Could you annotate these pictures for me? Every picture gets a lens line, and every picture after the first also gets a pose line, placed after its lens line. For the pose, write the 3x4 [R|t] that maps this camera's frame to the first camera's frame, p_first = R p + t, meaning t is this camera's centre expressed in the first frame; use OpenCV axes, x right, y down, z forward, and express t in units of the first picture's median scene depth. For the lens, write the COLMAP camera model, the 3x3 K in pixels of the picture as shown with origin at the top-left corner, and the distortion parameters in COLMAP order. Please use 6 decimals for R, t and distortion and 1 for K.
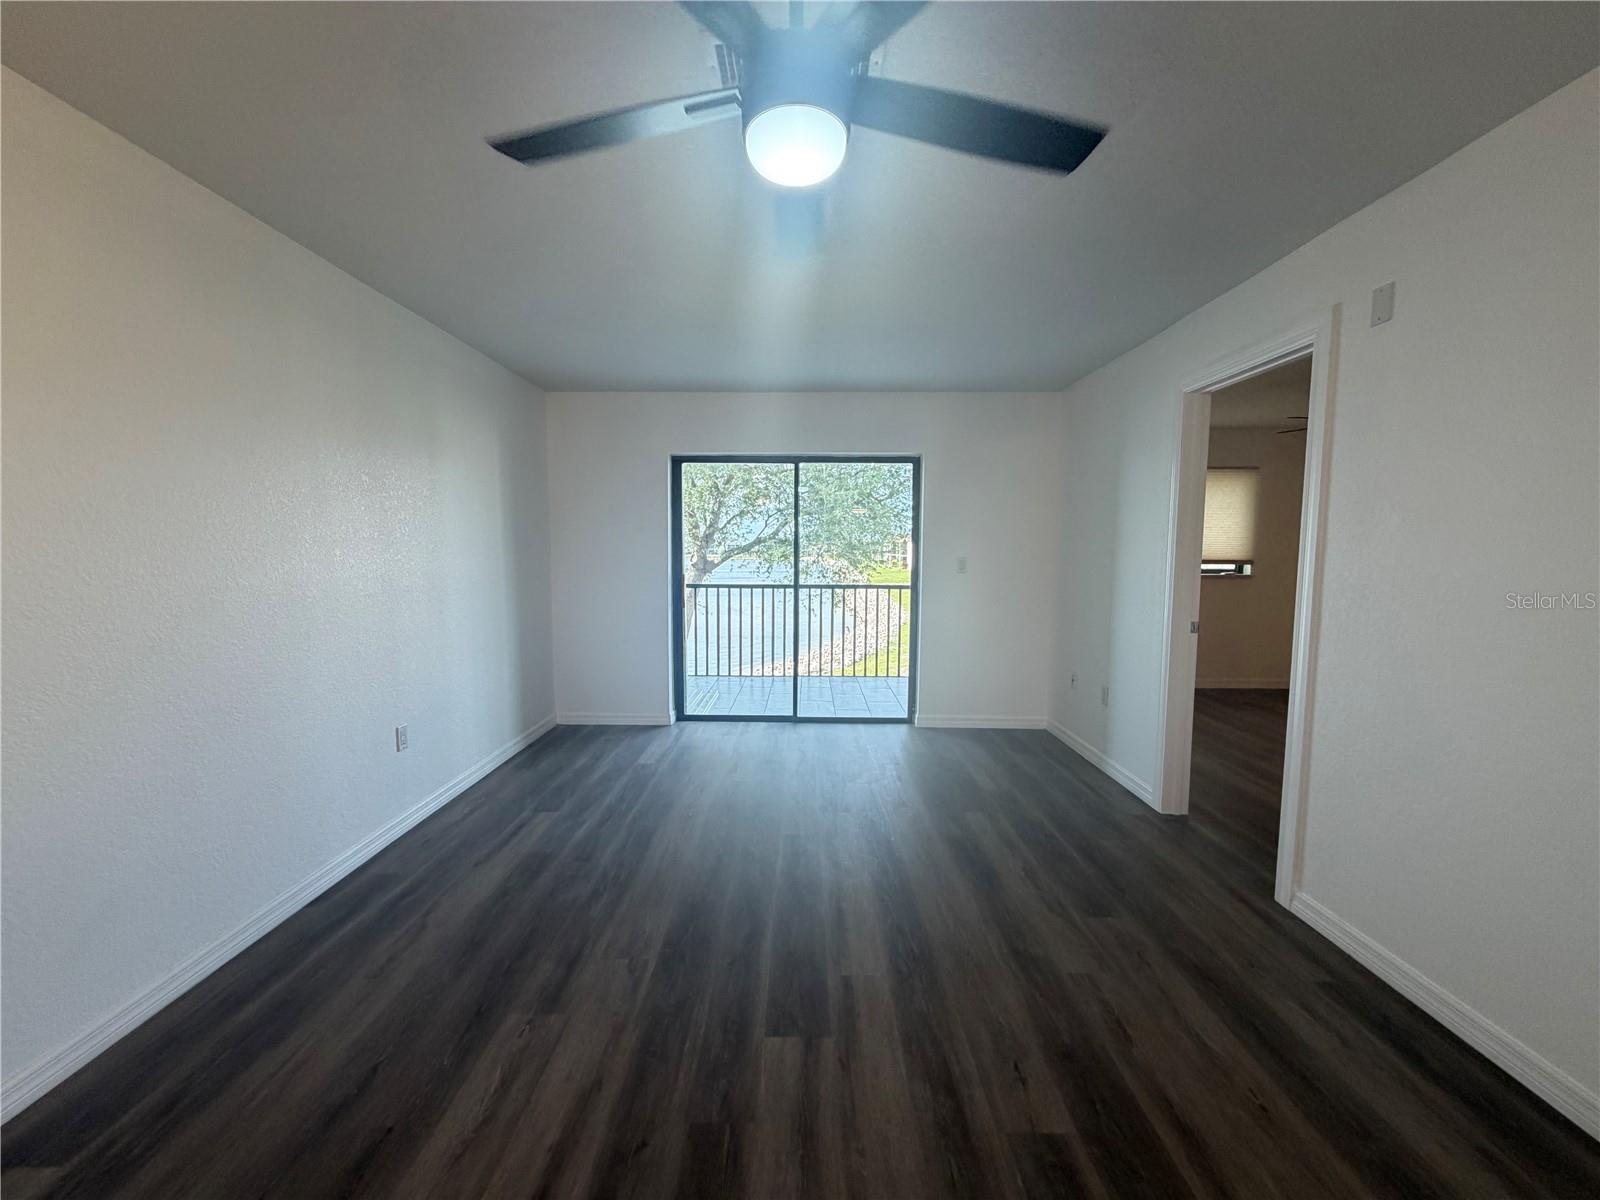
lens RADIAL K [[634.6, 0, 801.4], [0, 634.6, 600.8], [0, 0, 1]] dist [-0.000322, -0.000205]
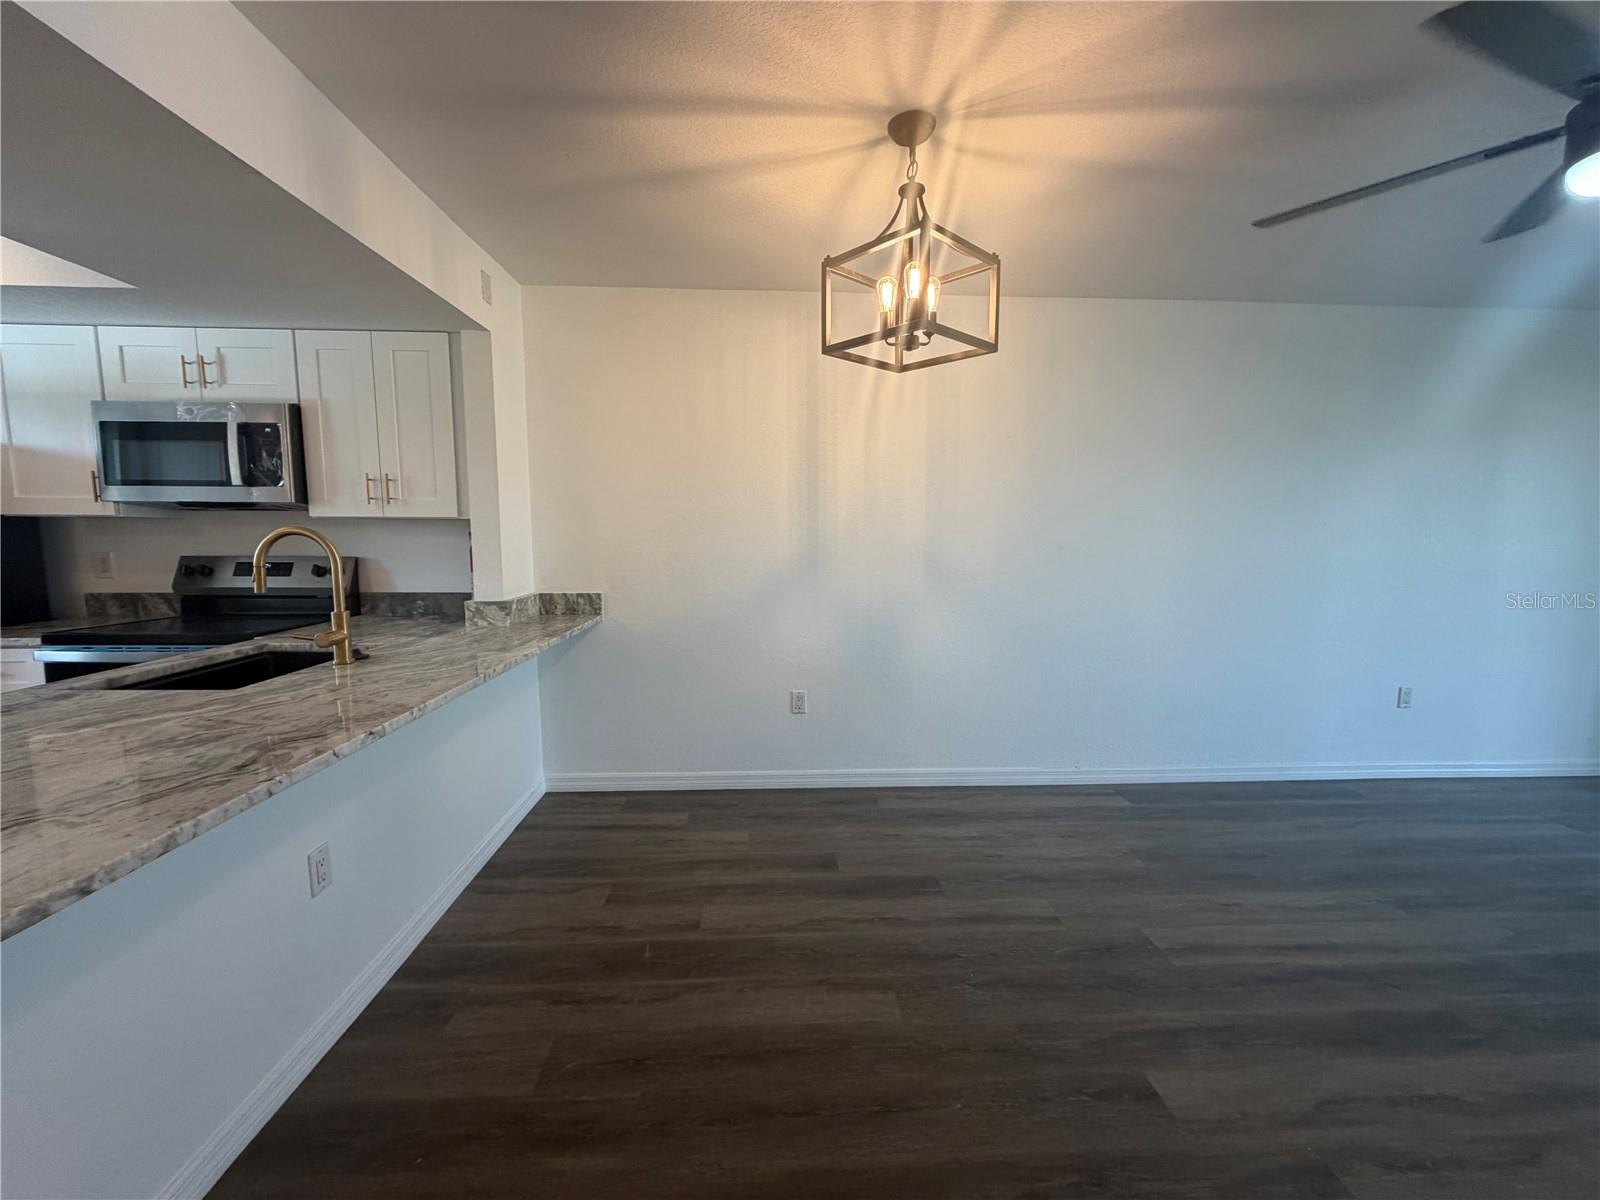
lens RADIAL K [[634.6, 0, 796.0], [0, 634.6, 600.8], [0, 0, 1]] dist [-0.000322, -0.000205]
pose [[0.048966, 0.107213, -0.993030, 0.267888], [-0.087233, 0.990882, 0.102679, 0.012772], [0.994984, 0.081597, 0.057872, -0.109057]]
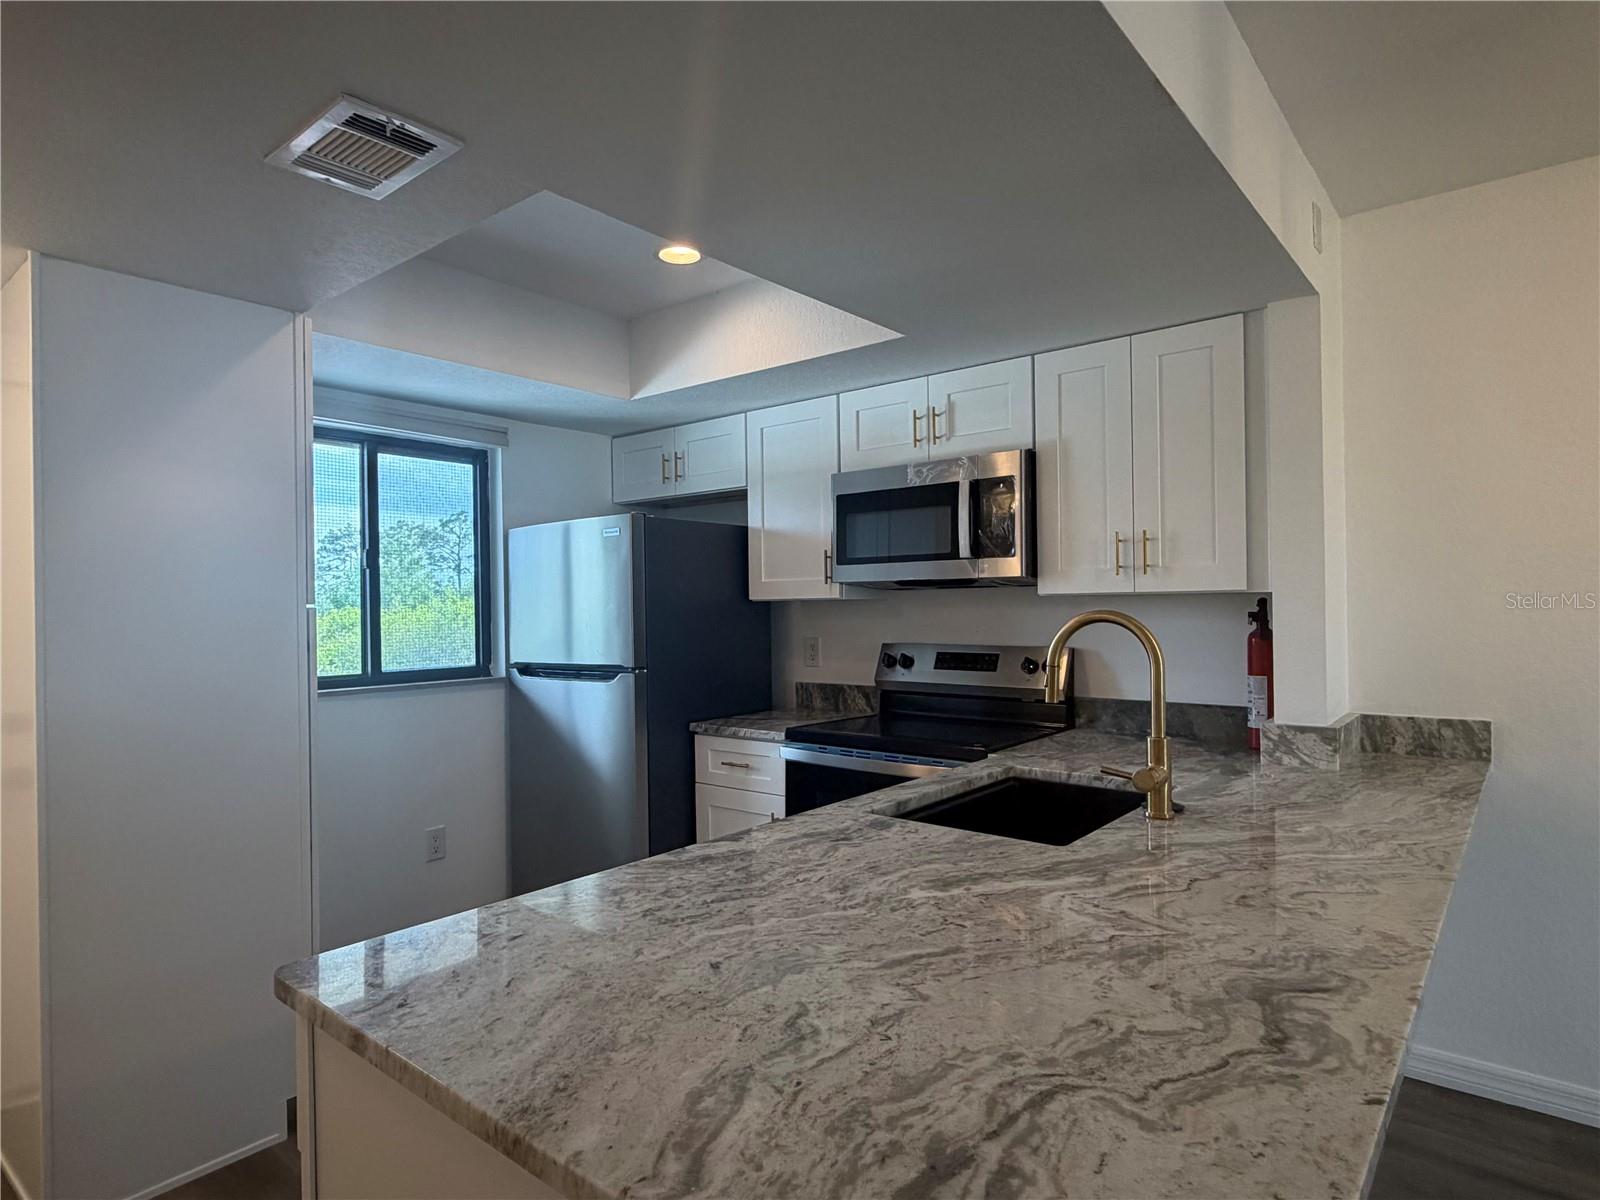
lens RADIAL K [[891.7, 0, 800.0], [0, 891.7, 606.8], [0, 0, 1]] dist [-0.003214, 0.001620]
pose [[-0.632583, 0.007165, -0.774459, 0.239028], [-0.052018, 0.997306, 0.051715, 0.019946], [0.772743, 0.073000, -0.630507, -0.258374]]
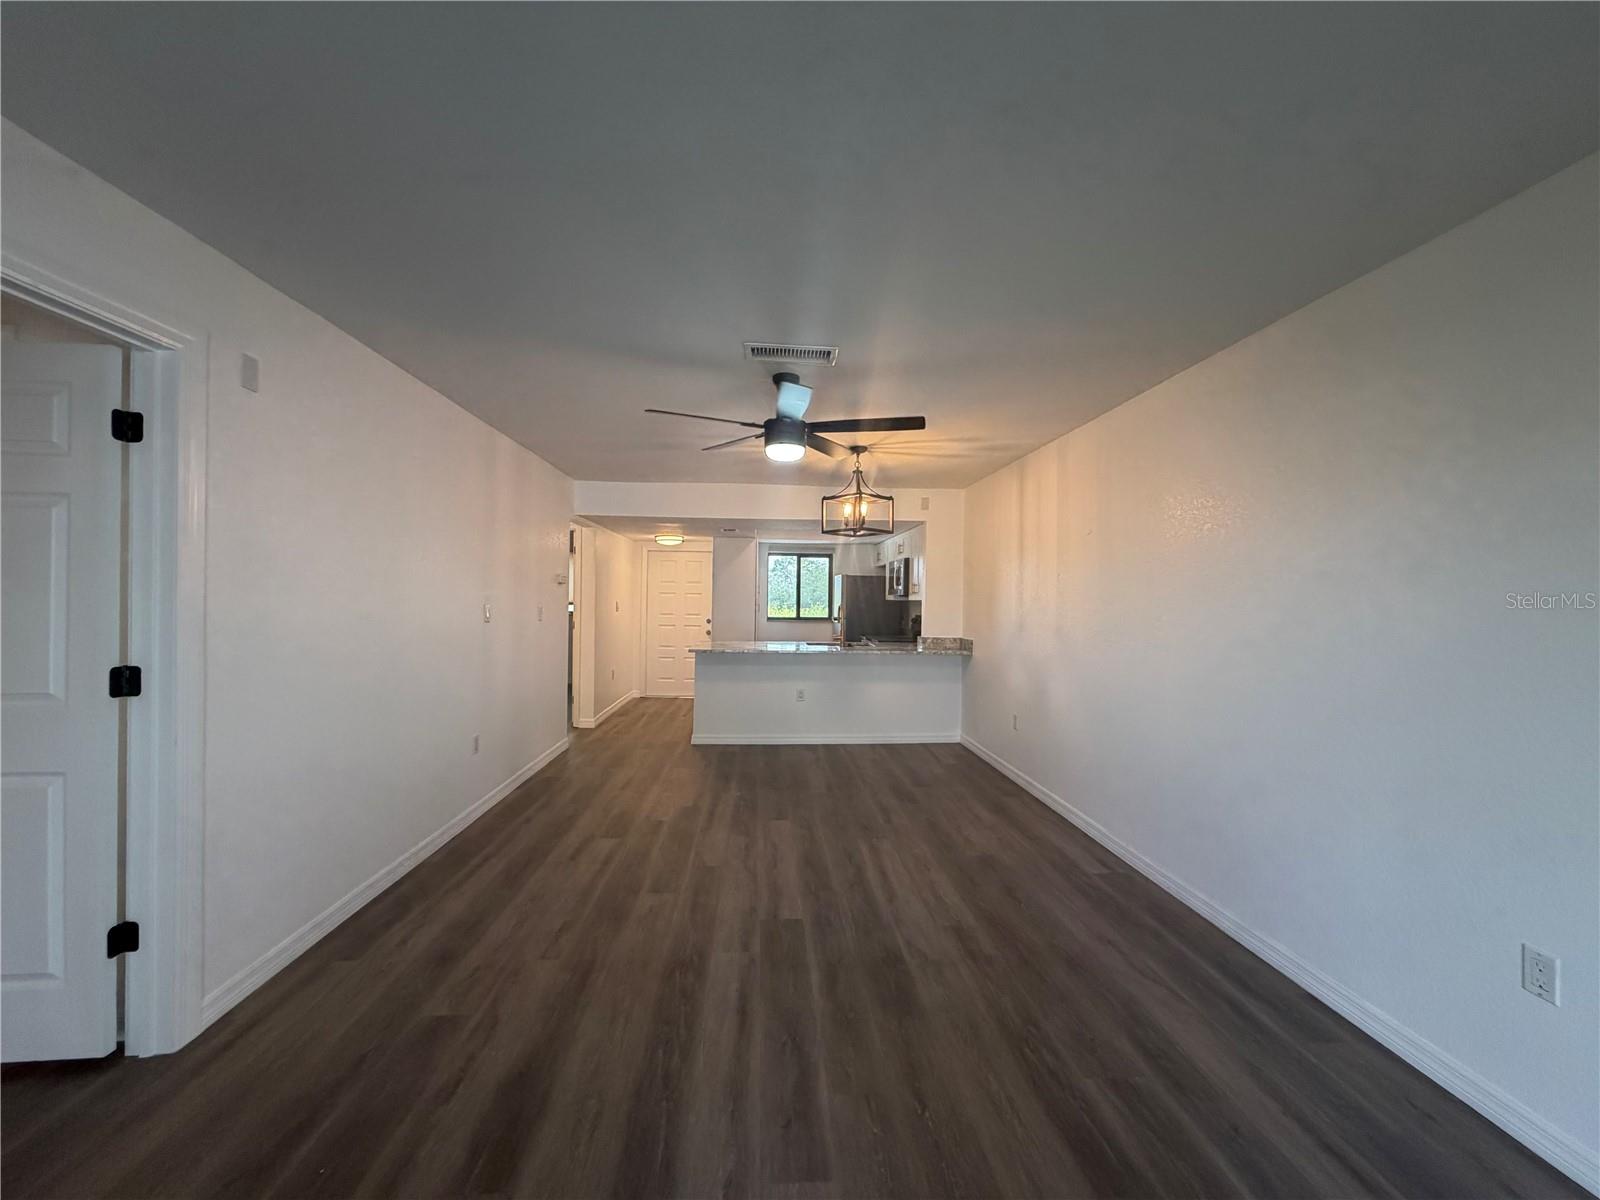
lens RADIAL K [[634.6, 0, 800.8], [0, 634.6, 598.6], [0, 0, 1]] dist [-0.000322, -0.000205]
pose [[-0.997653, -0.015261, -0.066745, 0.022757], [-0.020713, 0.996437, 0.081761, -0.081352], [0.065260, 0.082951, -0.994415, 0.899789]]
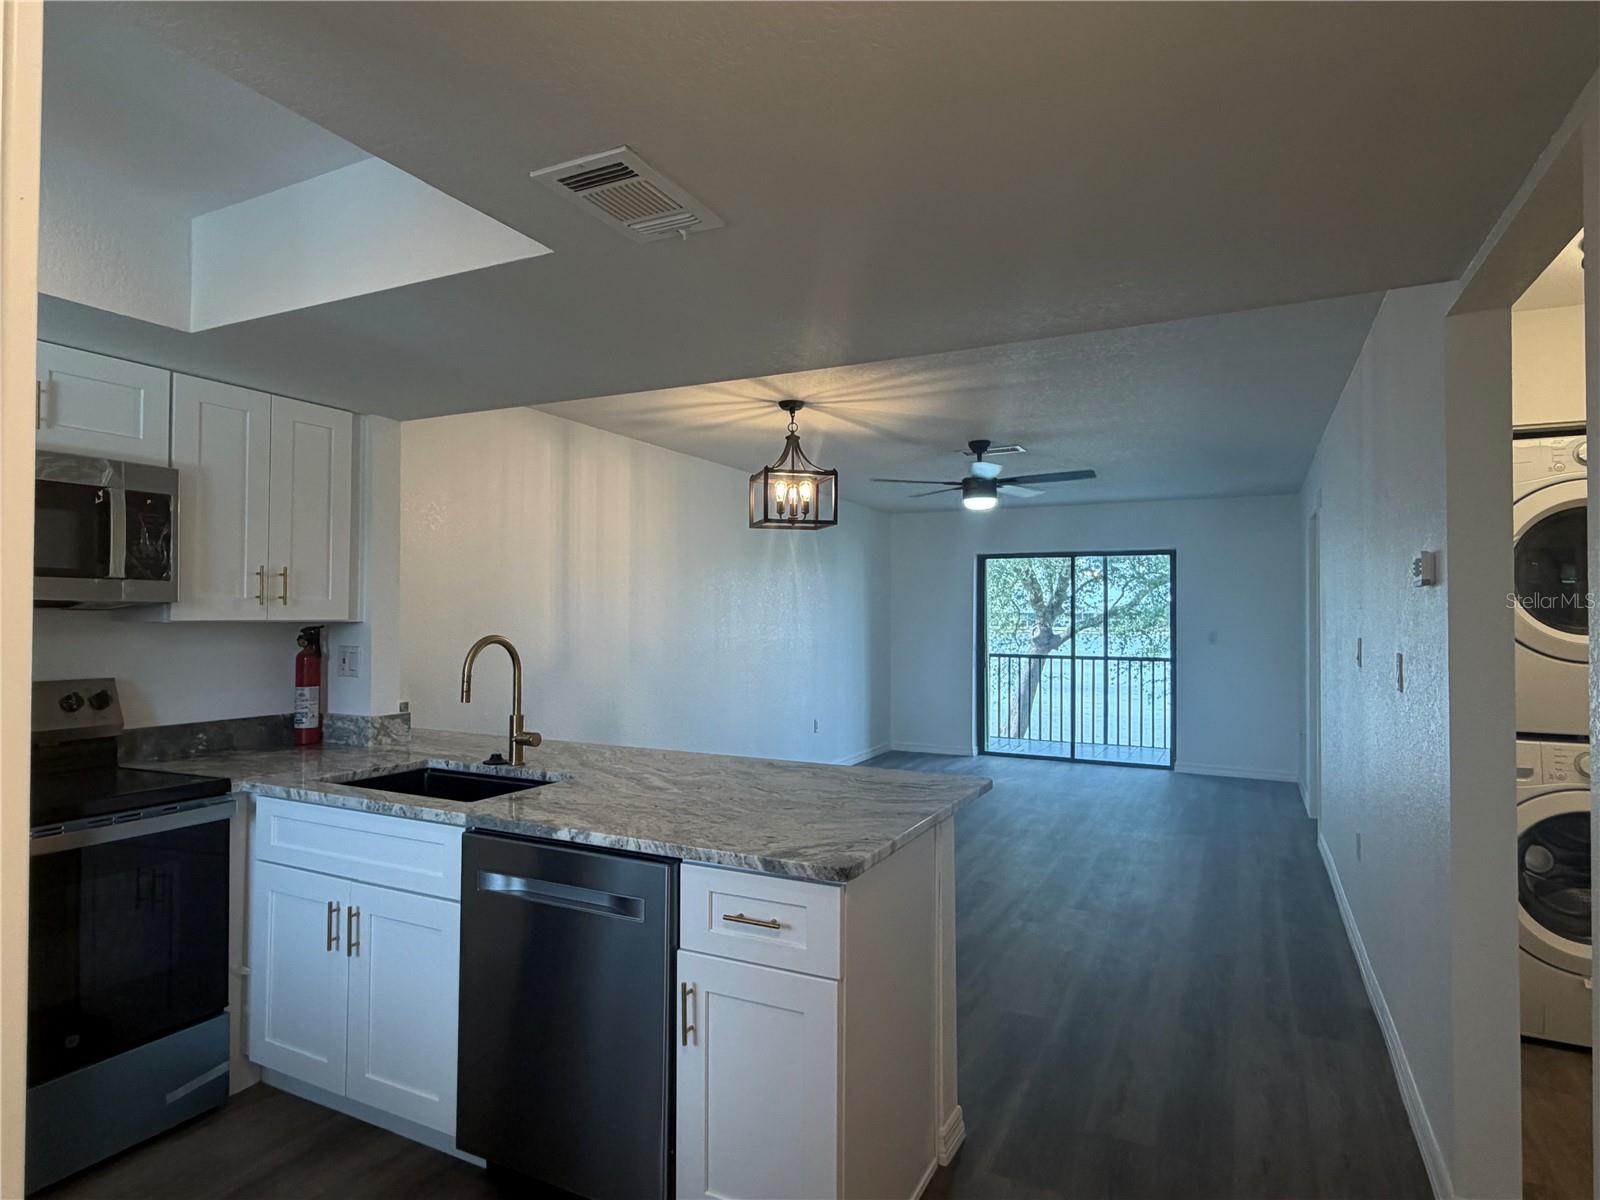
lens RADIAL K [[891.7, 0, 801.1], [0, 891.7, 599.9], [0, 0, 1]] dist [-0.003214, 0.001620]
pose [[0.897086, -0.007032, -0.441800, 0.291063], [-0.038232, 0.994888, -0.093467, 0.058266], [0.440199, 0.100739, 0.892231, -0.835562]]
